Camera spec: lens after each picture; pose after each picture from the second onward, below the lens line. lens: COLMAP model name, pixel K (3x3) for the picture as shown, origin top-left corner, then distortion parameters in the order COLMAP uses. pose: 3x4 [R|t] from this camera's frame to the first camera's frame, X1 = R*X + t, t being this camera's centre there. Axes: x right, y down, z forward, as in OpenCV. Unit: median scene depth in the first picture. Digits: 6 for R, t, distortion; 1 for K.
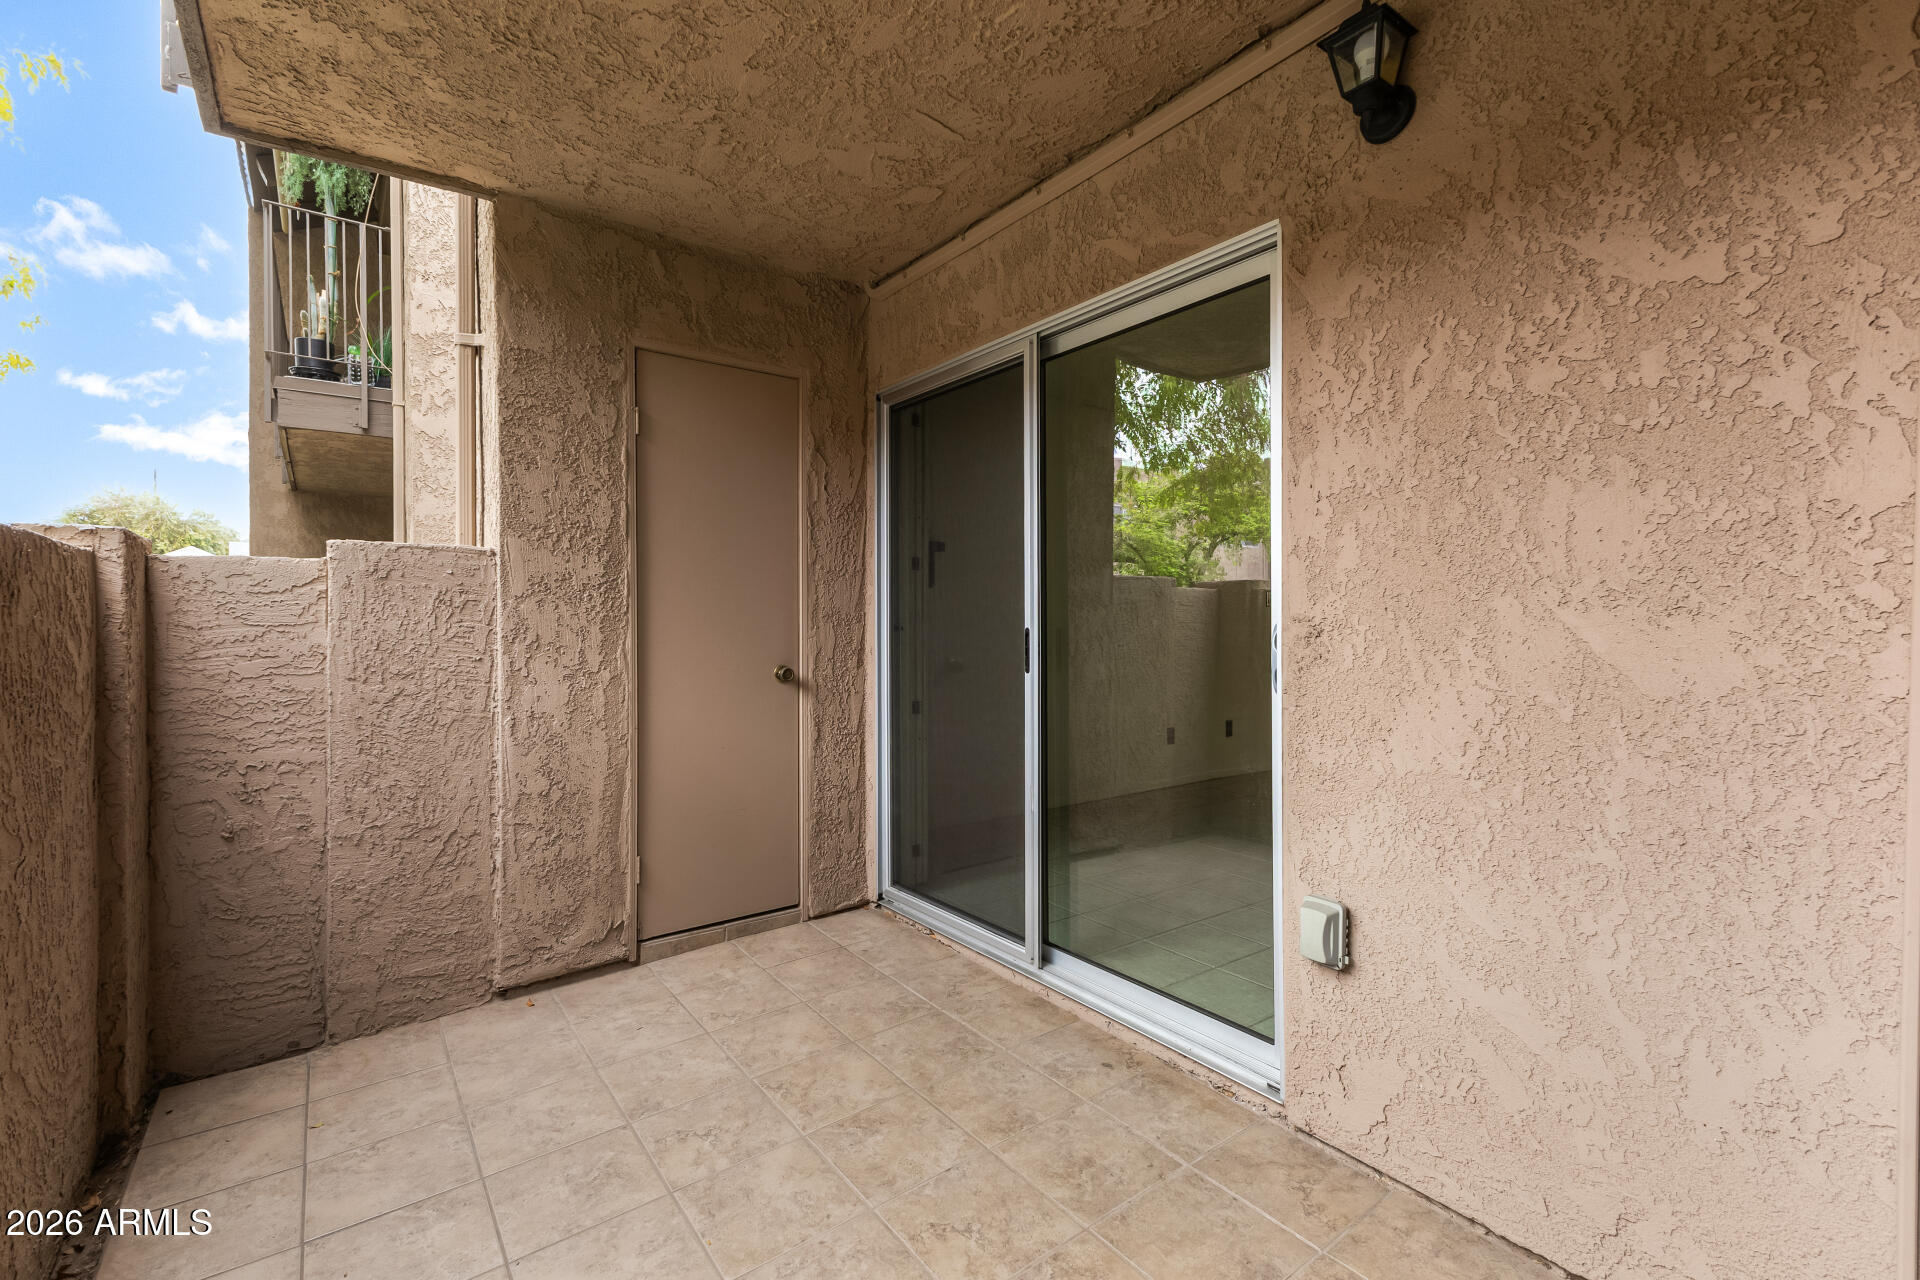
lens RADIAL K [[838.0, 0, 950.3], [0, 838.0, 624.4], [0, 0, 1]] dist [0.012580, -0.000447]
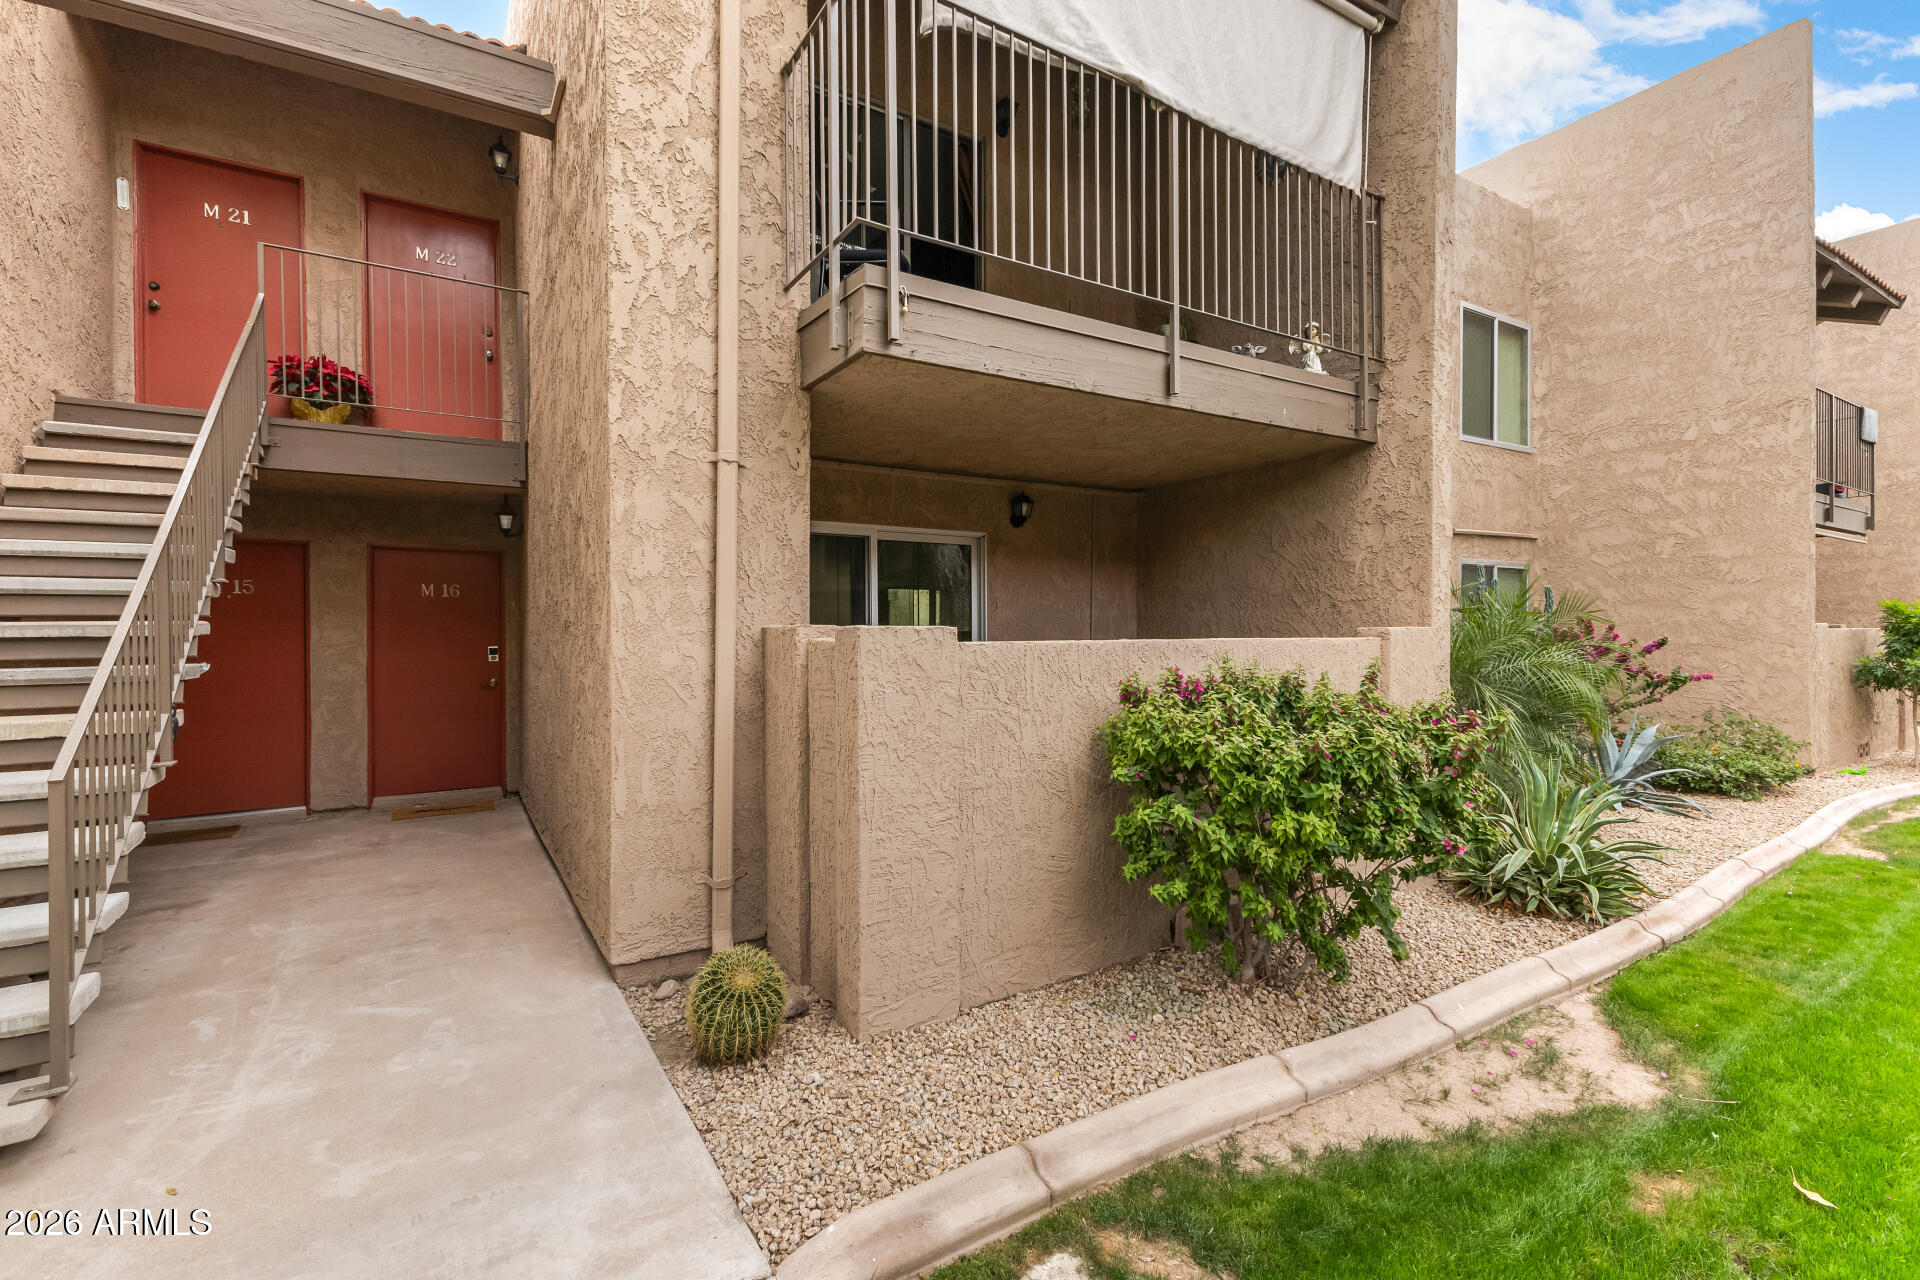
lens RADIAL K [[838.0, 0, 950.3], [0, 838.0, 624.4], [0, 0, 1]] dist [0.012580, -0.000447]
pose [[0.098726, 0.013190, 0.995027, -2.216422], [0.005180, 0.999892, -0.013768, -0.087758], [-0.995101, 0.006514, 0.098647, 0.688678]]
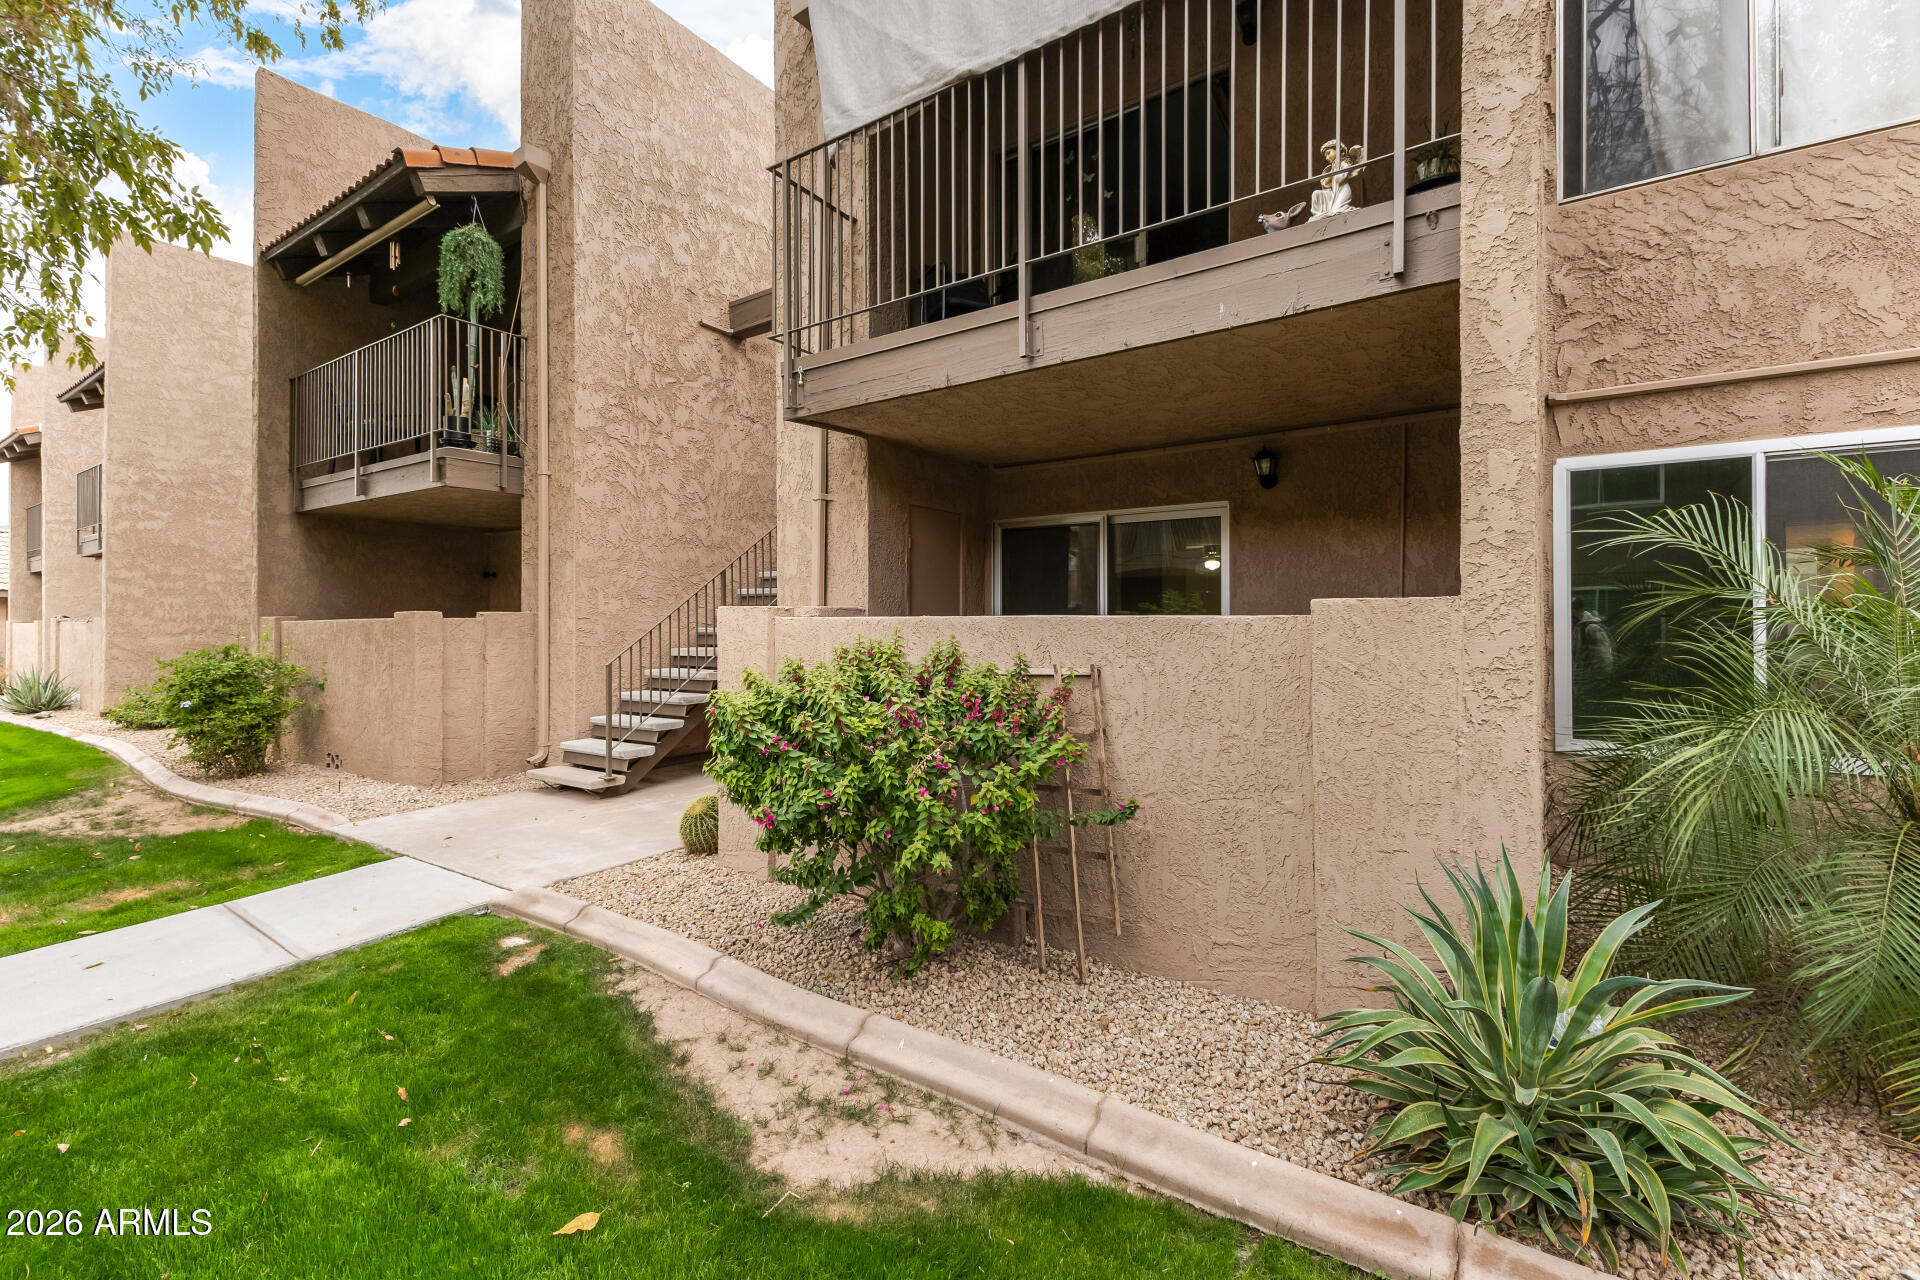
lens RADIAL K [[837.2, 0, 954.3], [0, 837.2, 601.7], [0, 0, 1]] dist [0.018082, -0.000061]
pose [[0.951602, 0.010141, 0.307167, -1.081943], [-0.002125, 0.999649, -0.026421, -0.063384], [-0.307327, 0.024489, 0.951289, -1.106106]]
